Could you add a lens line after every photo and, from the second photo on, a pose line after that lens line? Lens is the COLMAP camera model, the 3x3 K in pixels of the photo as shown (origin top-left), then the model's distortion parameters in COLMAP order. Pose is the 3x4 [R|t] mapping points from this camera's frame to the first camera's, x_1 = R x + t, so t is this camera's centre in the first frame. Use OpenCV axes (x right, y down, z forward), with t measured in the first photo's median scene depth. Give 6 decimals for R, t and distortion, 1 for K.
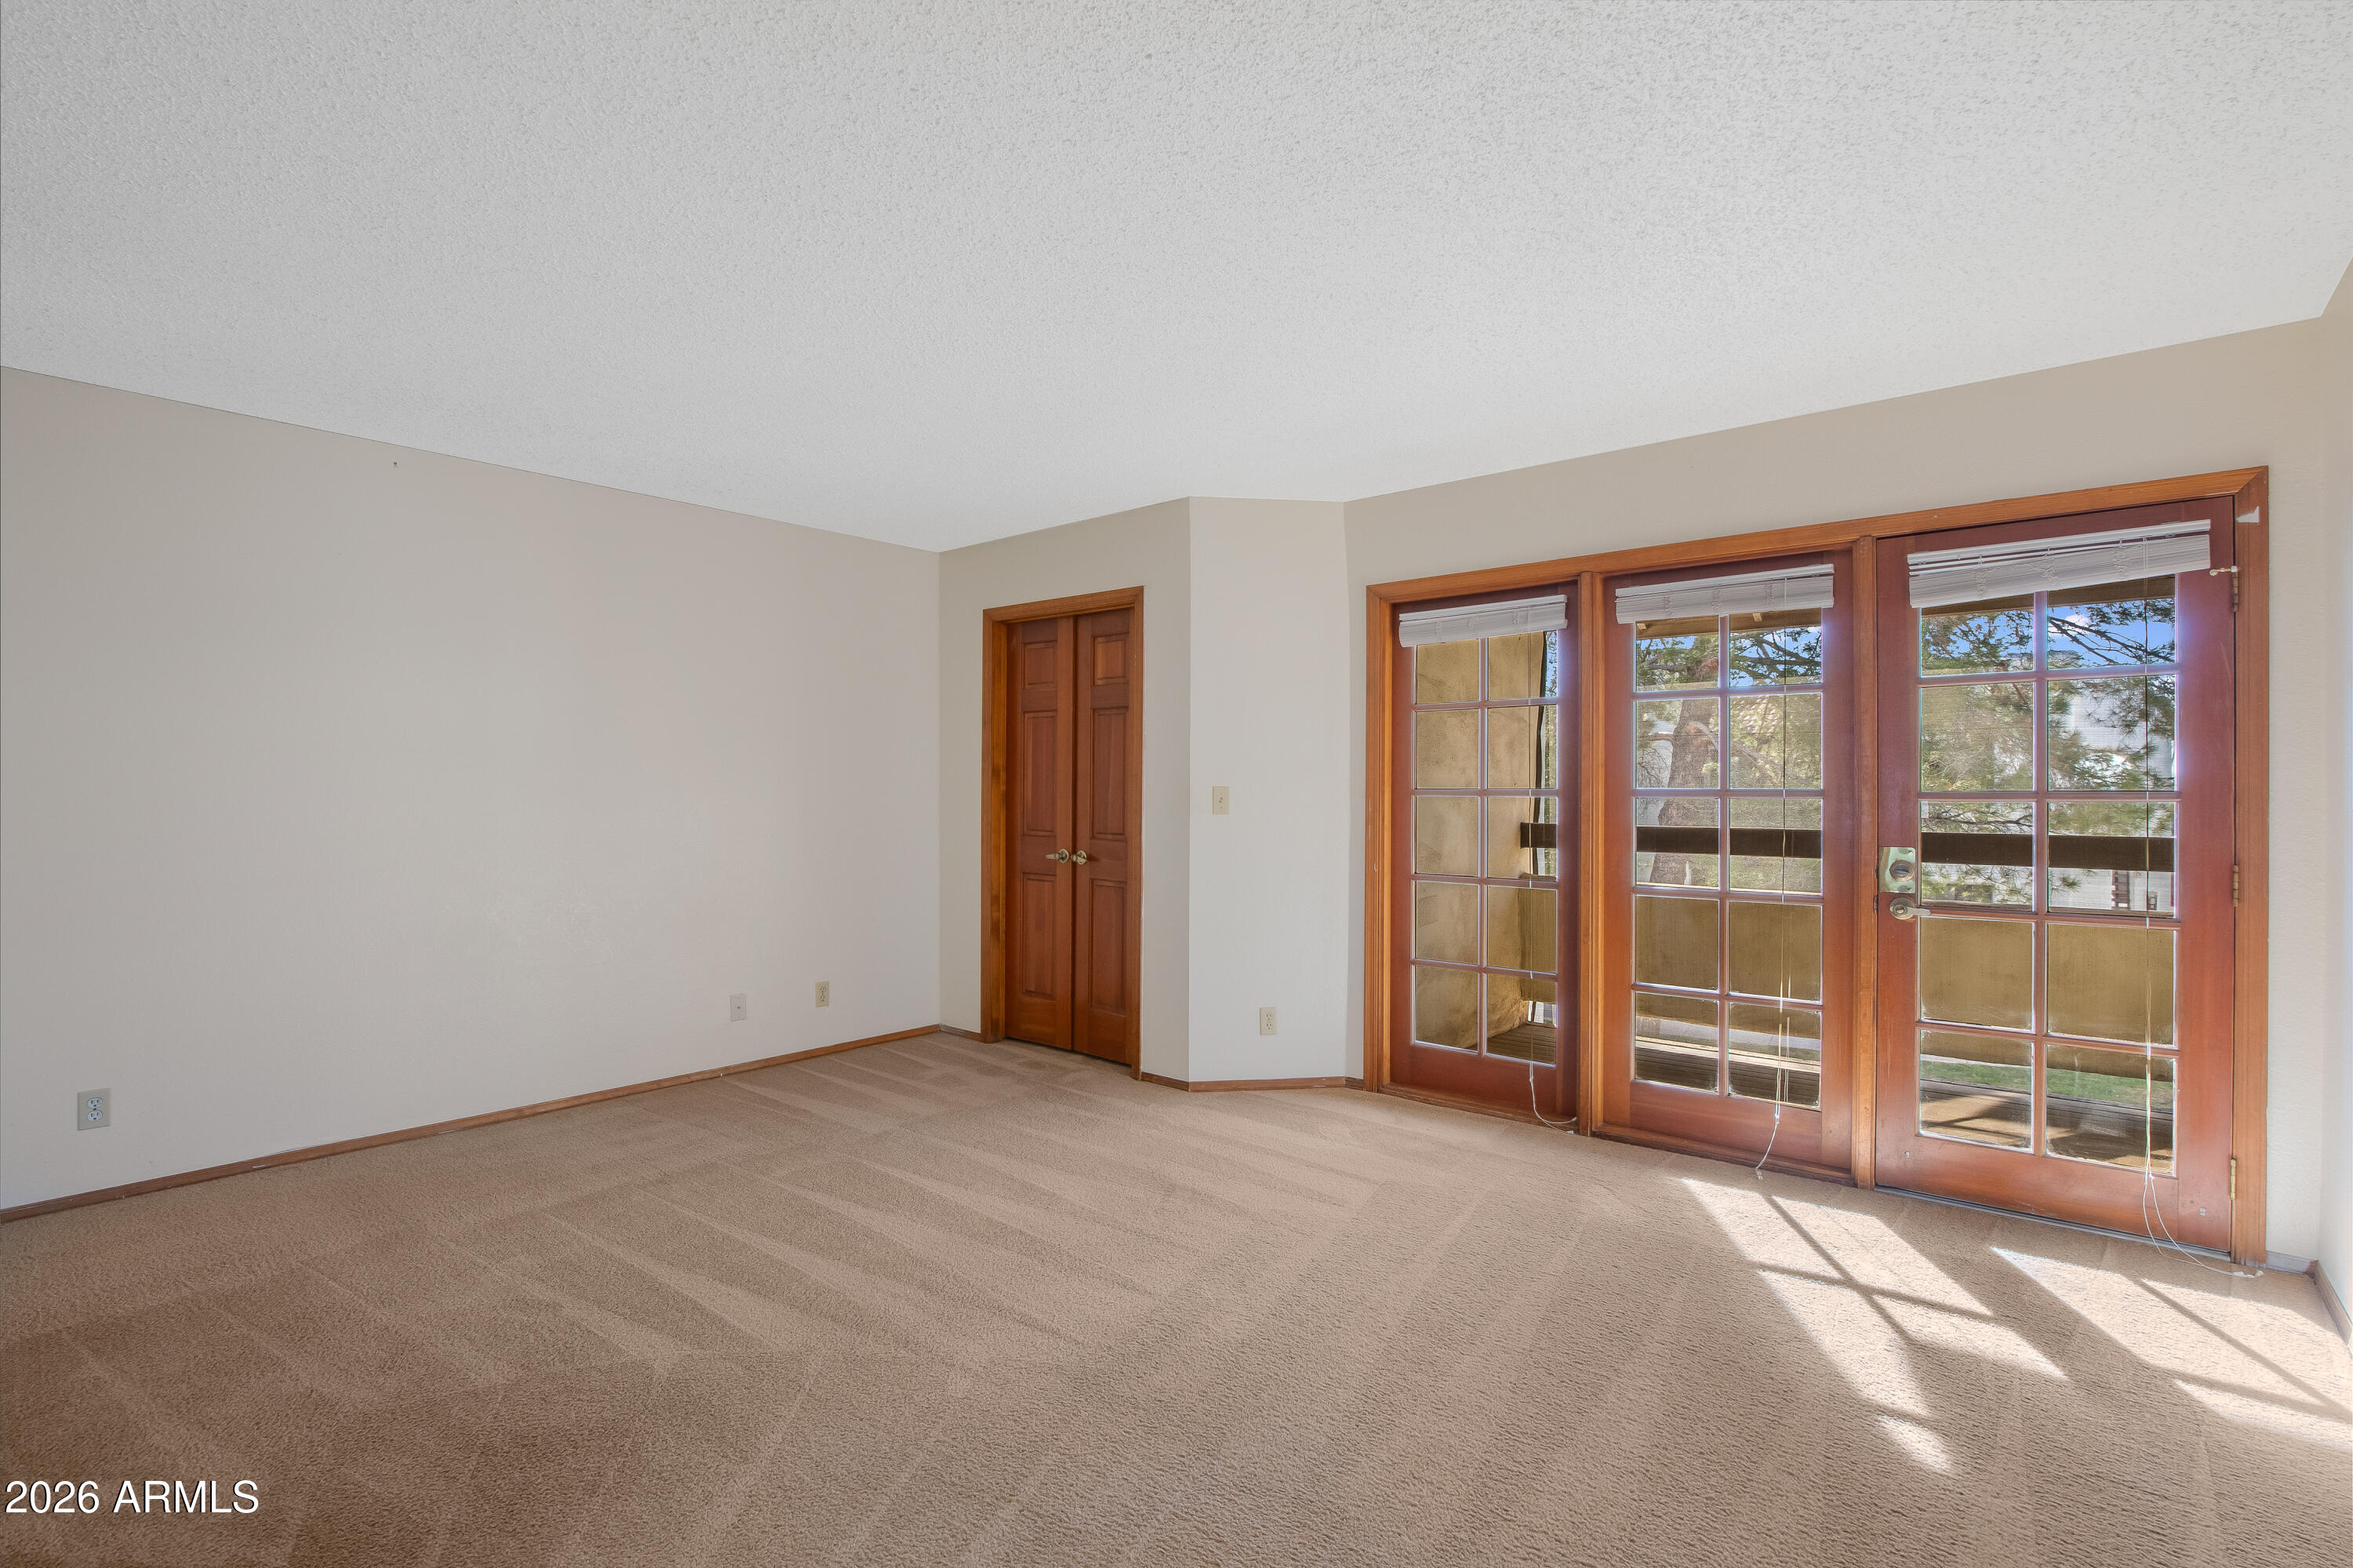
lens RADIAL K [[1093.7, 0, 1174.2], [0, 1093.7, 798.9], [0, 0, 1]] dist [-0.028777, 0.006584]
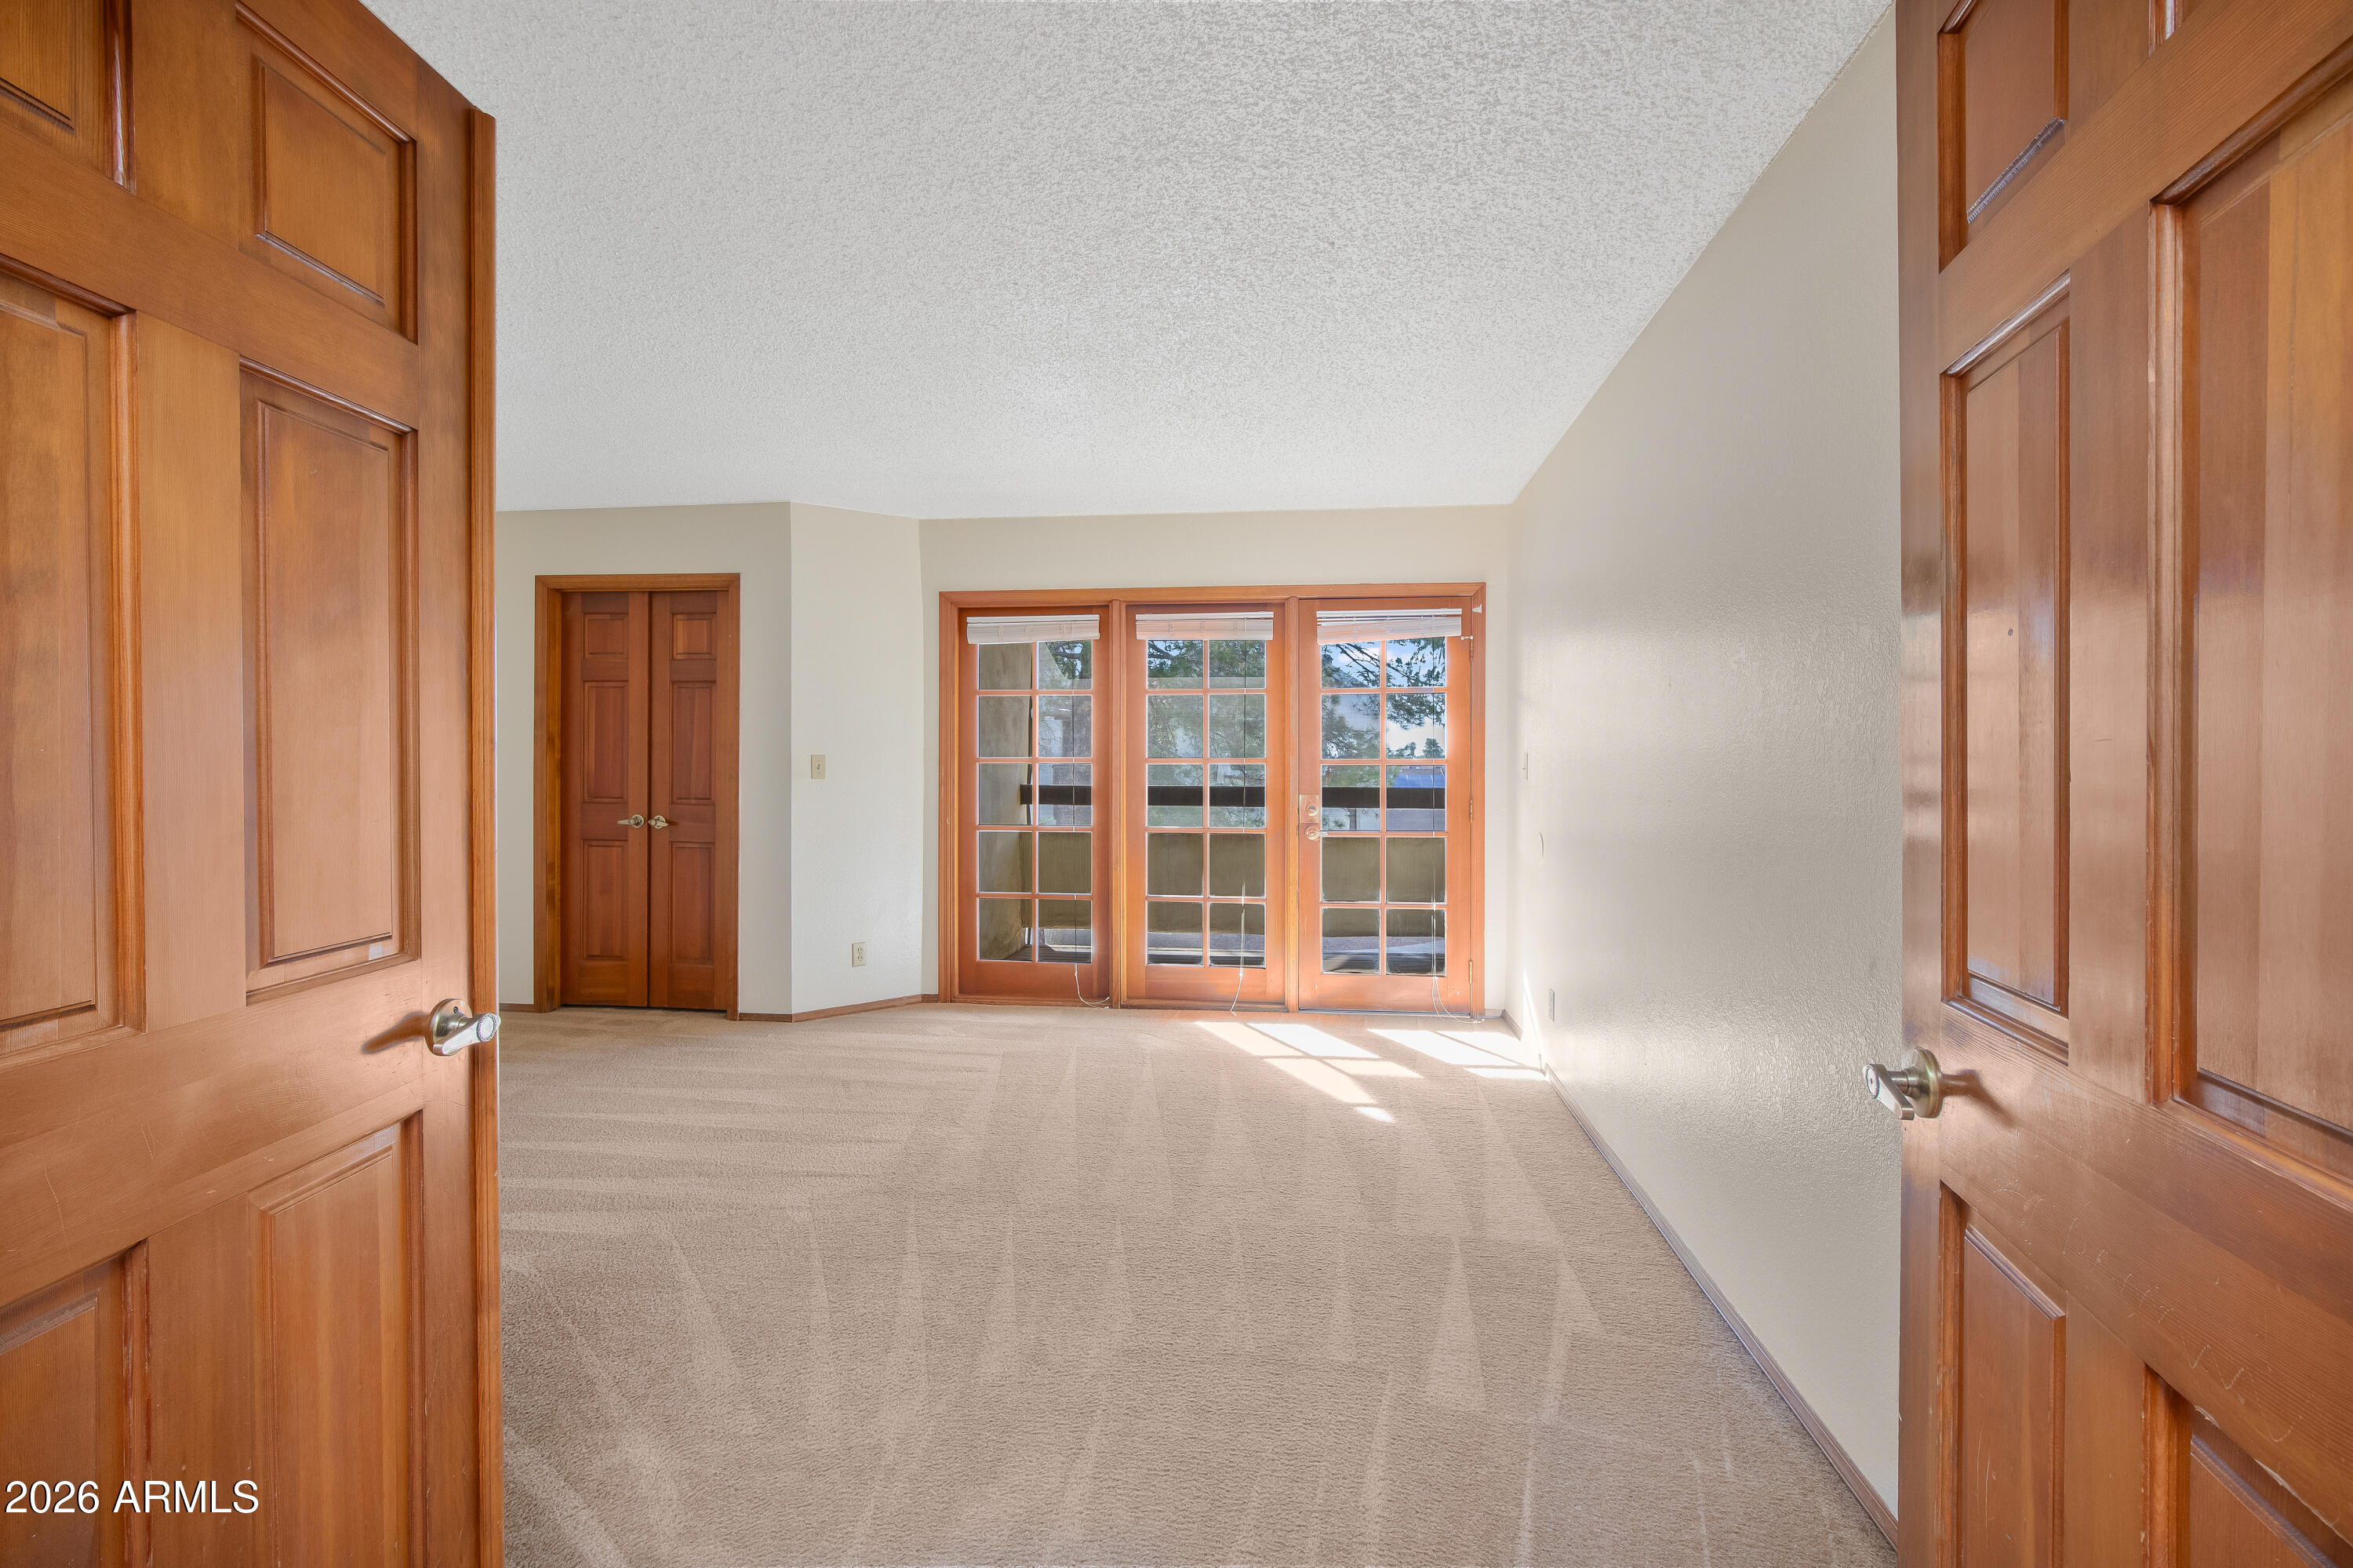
lens RADIAL K [[1084.4, 0, 1176.5], [0, 1084.4, 784.0], [0, 0, 1]] dist [0.001160, 0.000170]
pose [[0.838427, -0.012239, 0.544877, -0.268290], [0.003224, 0.999842, 0.017498, 0.000233], [-0.545005, -0.012914, 0.838333, -0.169593]]
